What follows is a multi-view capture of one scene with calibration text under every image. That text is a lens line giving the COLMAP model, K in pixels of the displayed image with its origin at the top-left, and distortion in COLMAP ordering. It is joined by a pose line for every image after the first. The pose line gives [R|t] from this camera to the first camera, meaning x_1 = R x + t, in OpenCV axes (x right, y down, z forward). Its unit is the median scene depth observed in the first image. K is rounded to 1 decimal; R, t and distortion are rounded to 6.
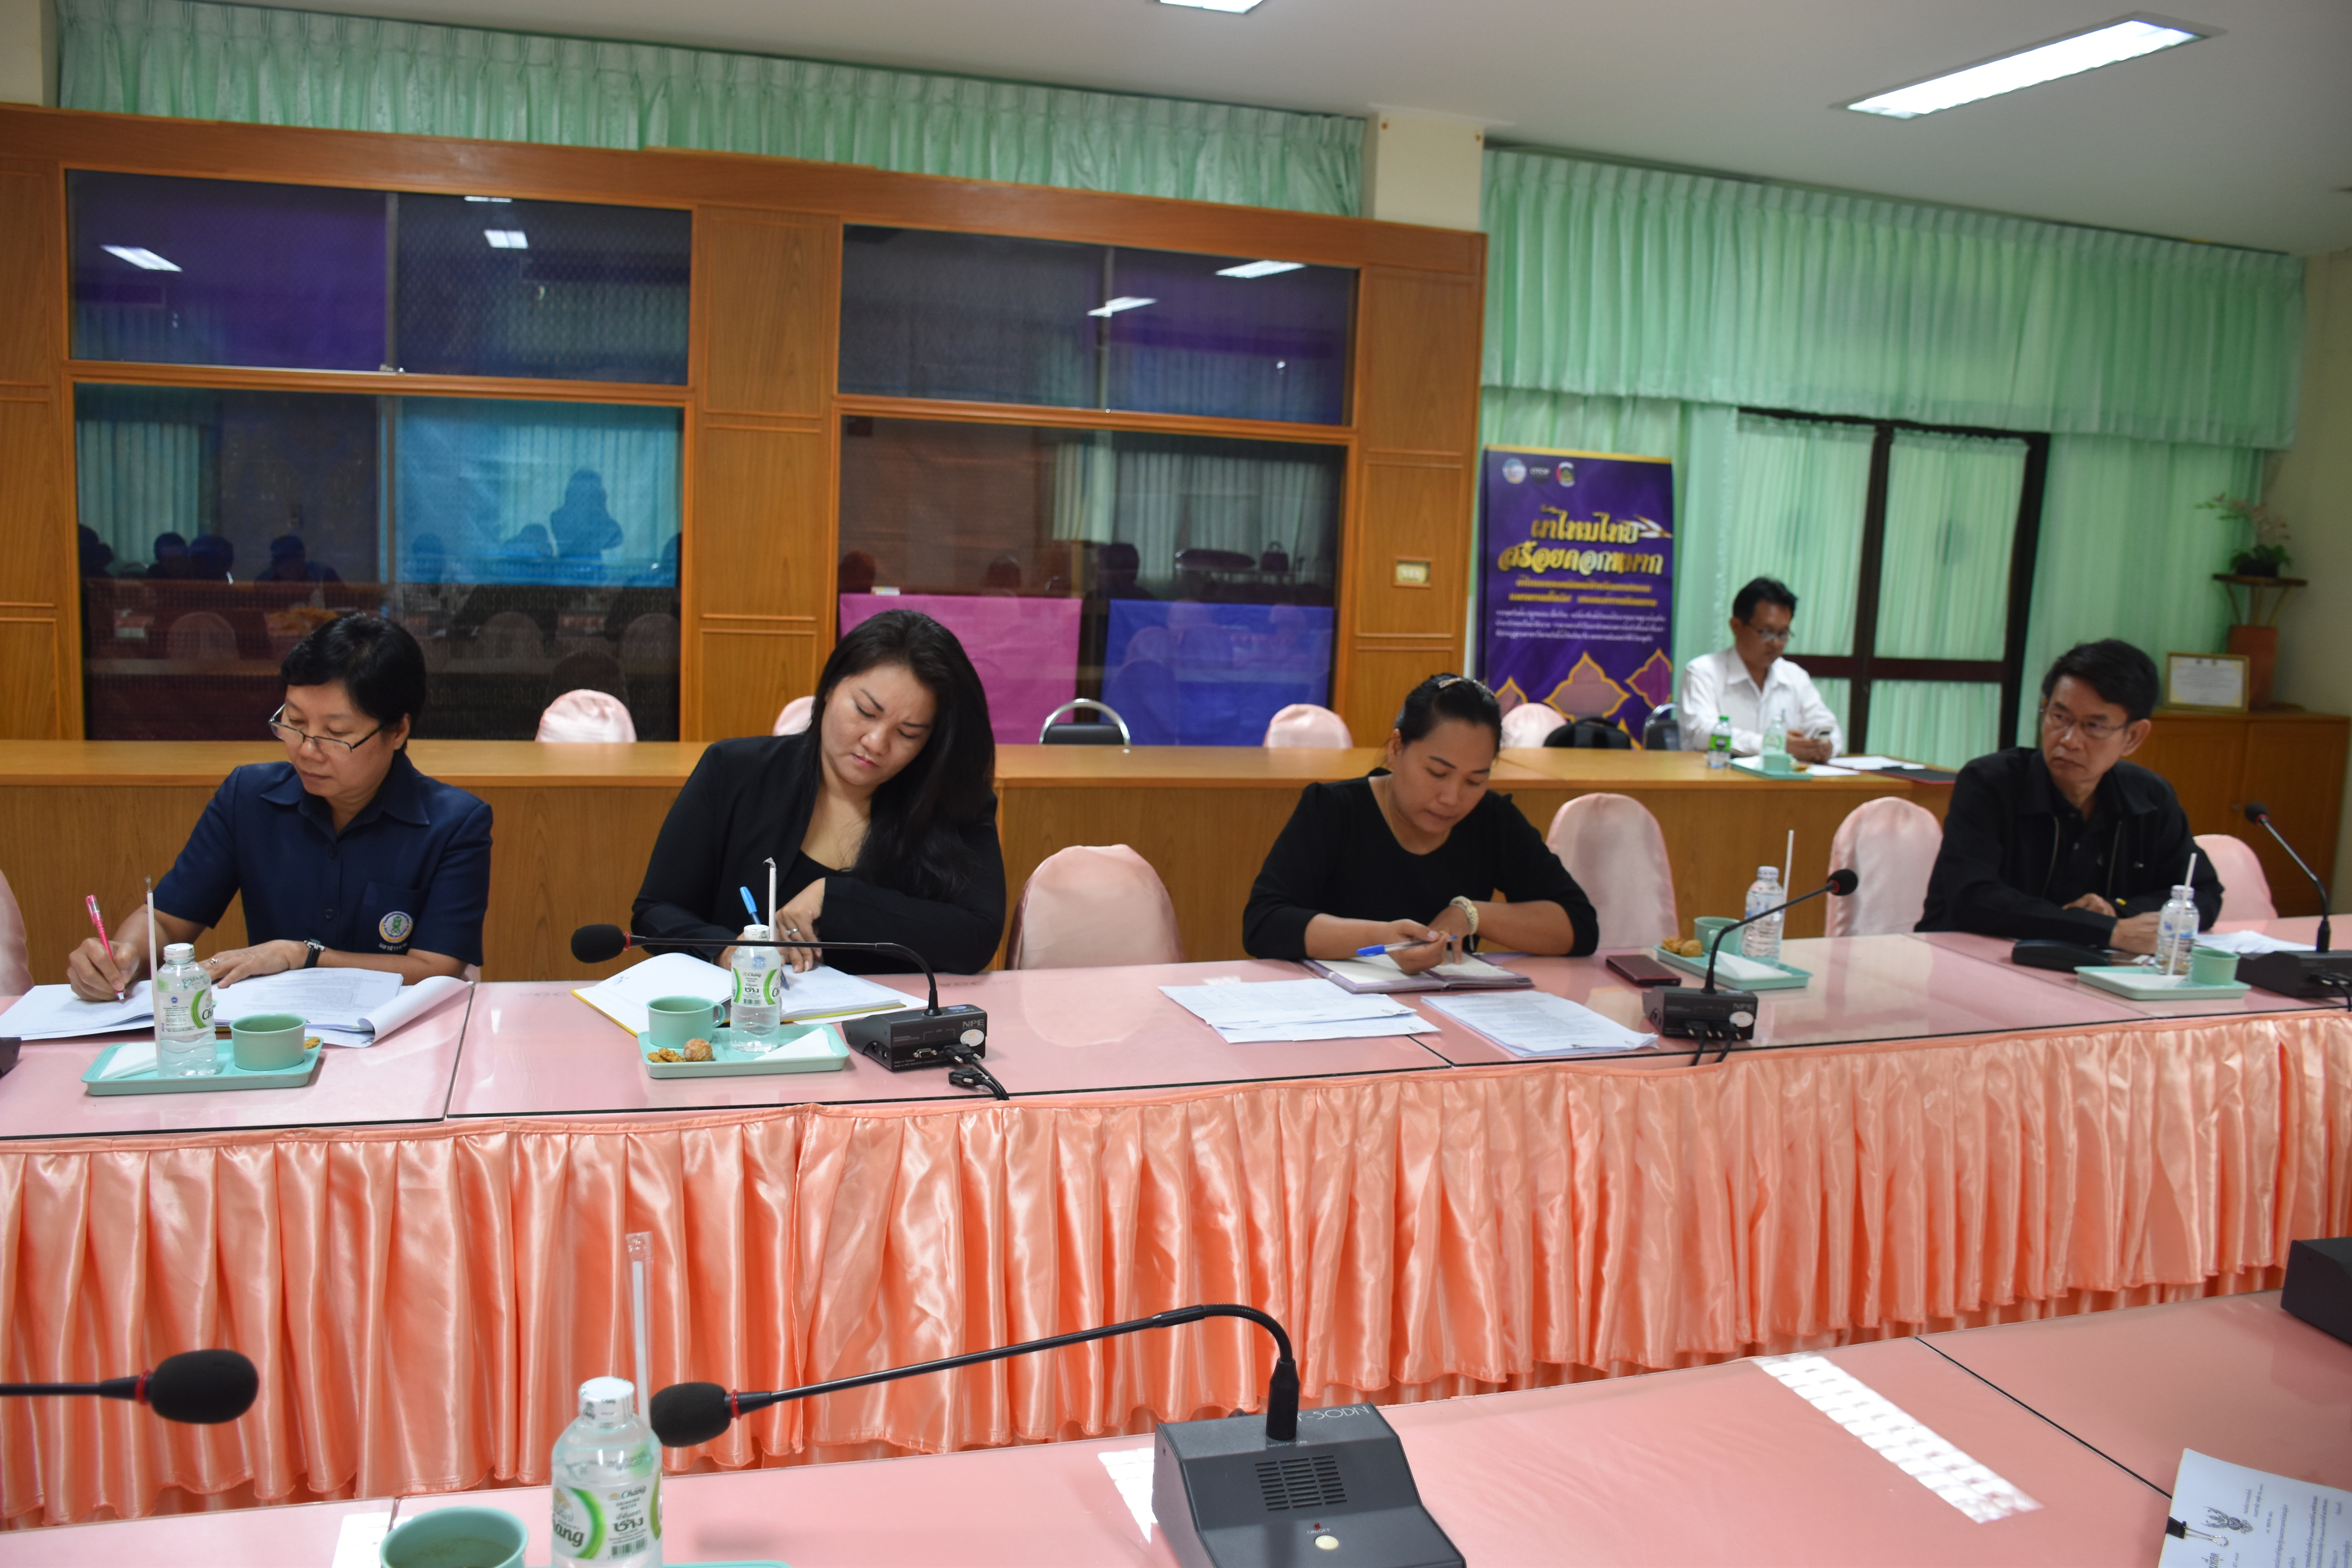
lens RADIAL K [[1990.6, 0, 1104.7], [0, 1990.6, 788.8], [0, 0, 1]] dist [-0.184376, 0.171418]
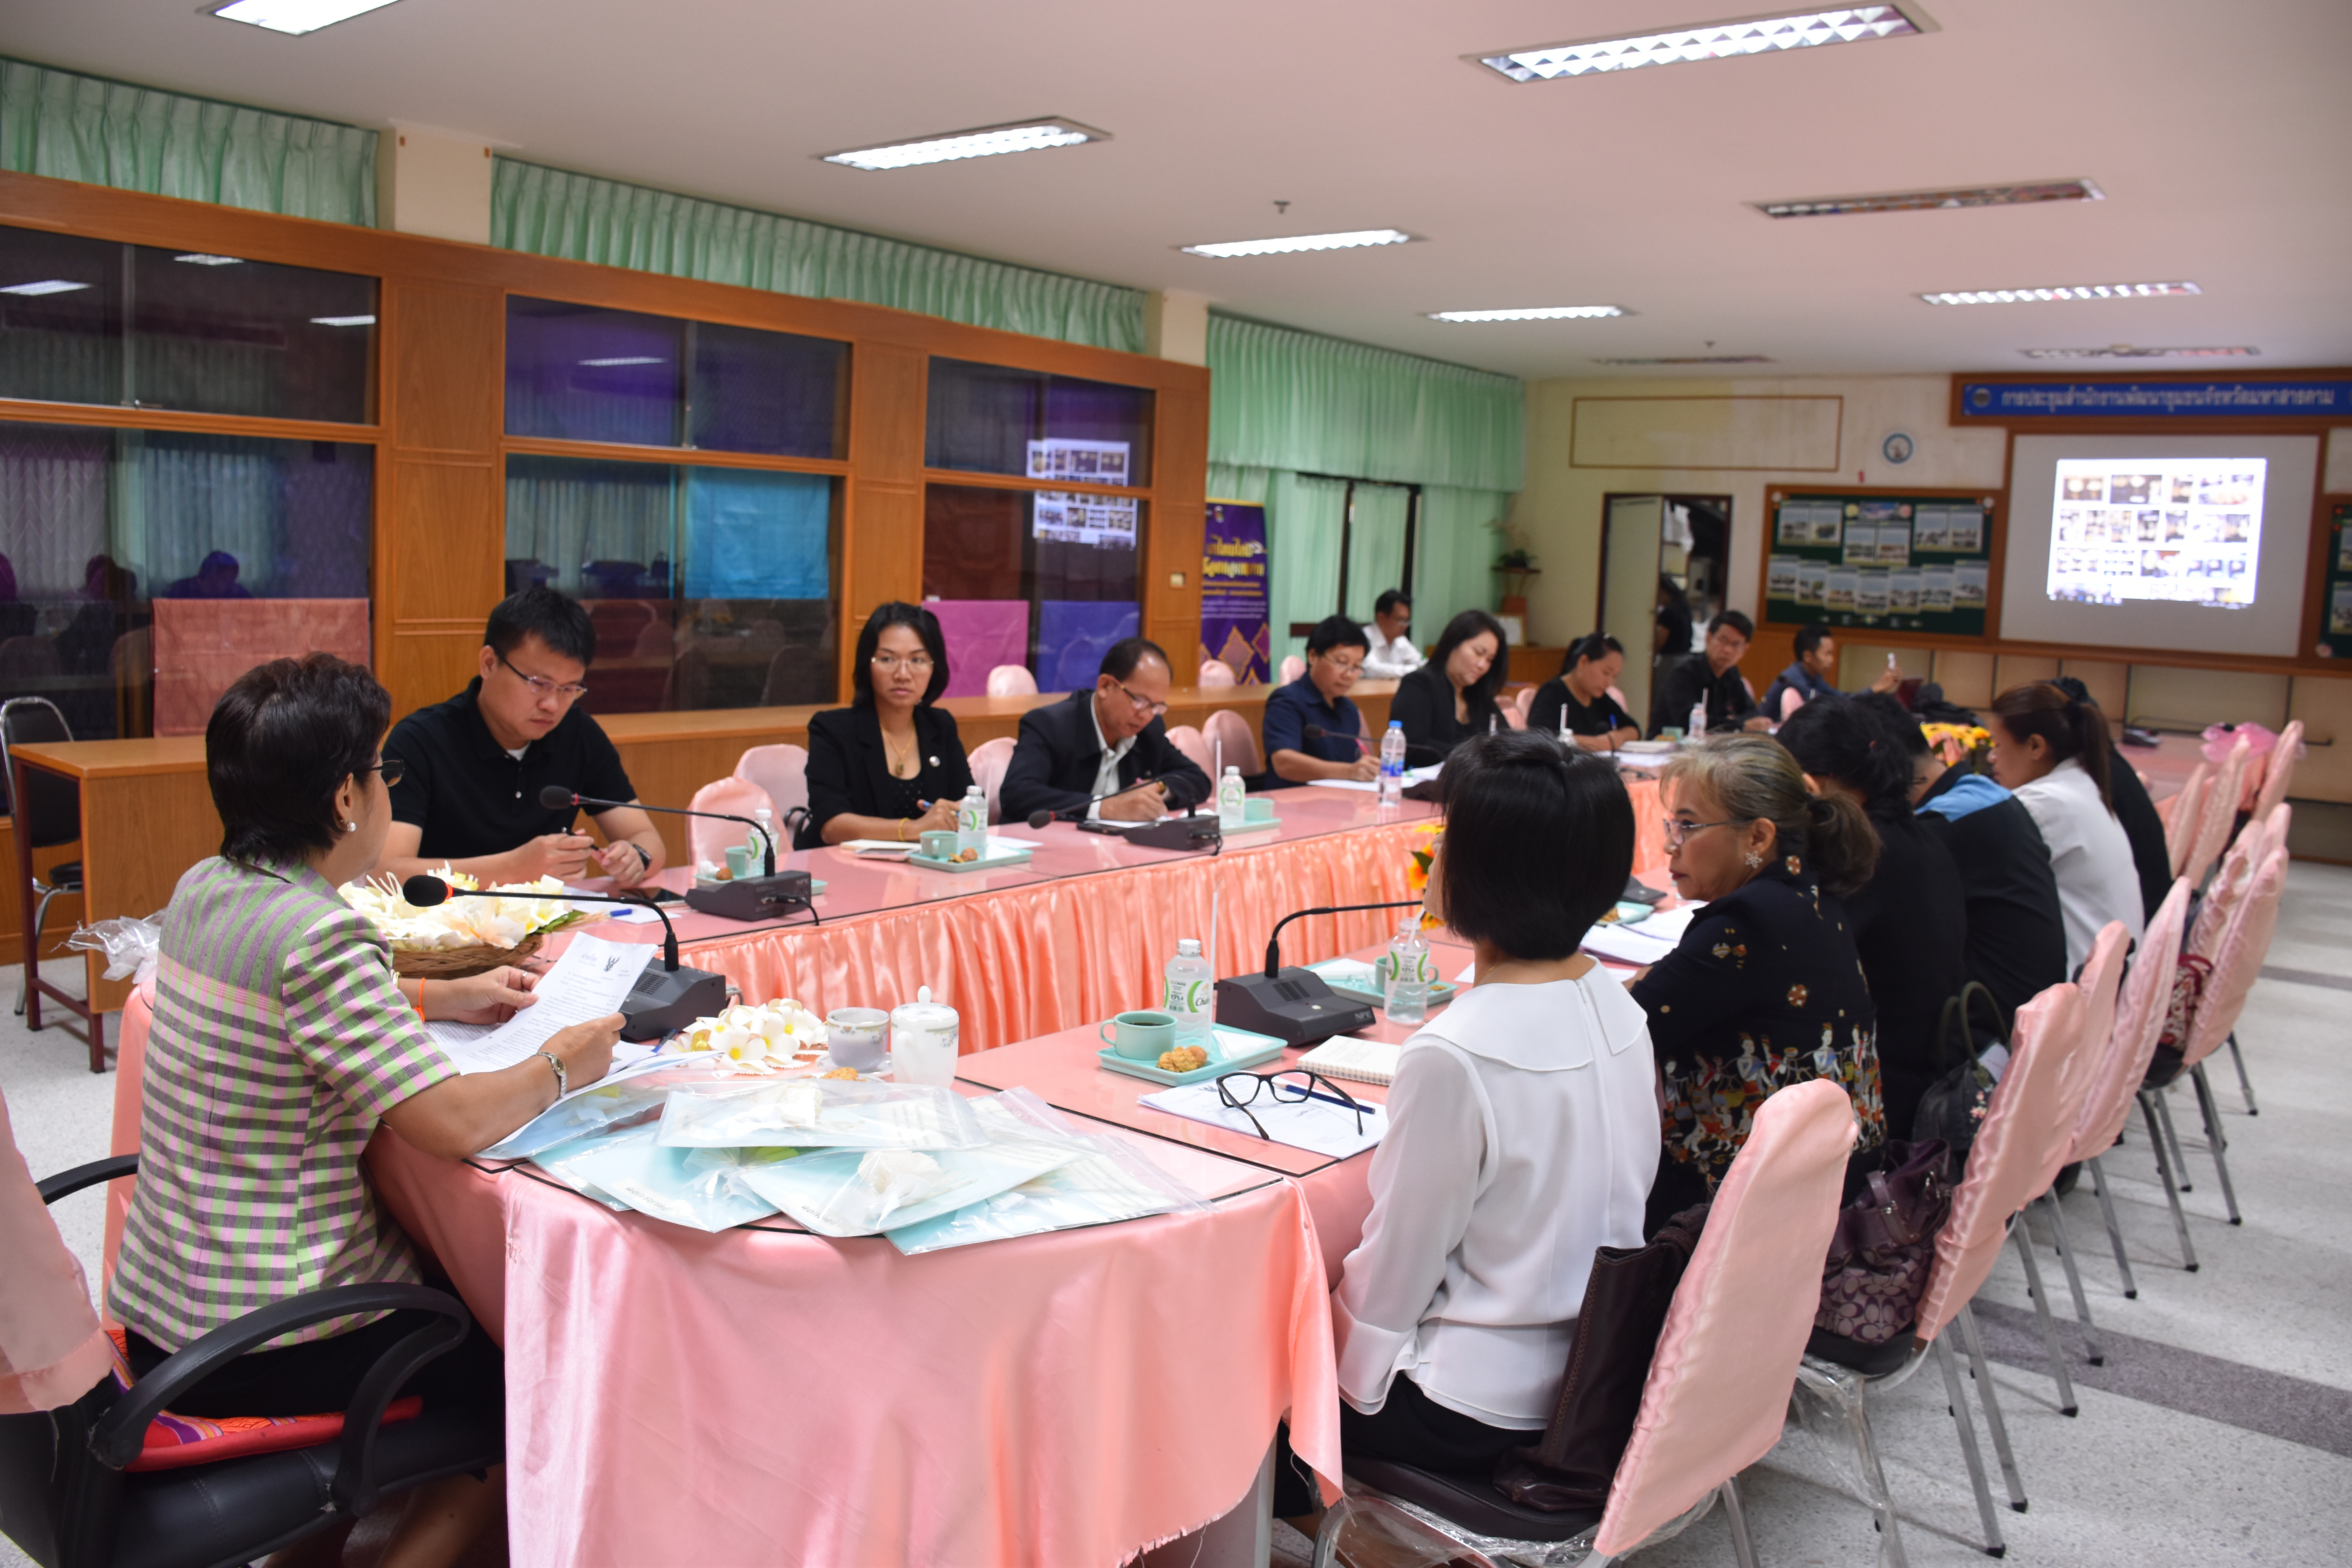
lens RADIAL K [[1840.0, 0, 1175.1], [0, 1840.0, 746.8], [0, 0, 1]] dist [-0.118840, 0.003274]
pose [[0.827313, -0.066118, 0.557836, -0.635371], [0.068778, 0.997500, 0.016226, 0.001580], [-0.557514, 0.024943, 0.829793, -0.213873]]
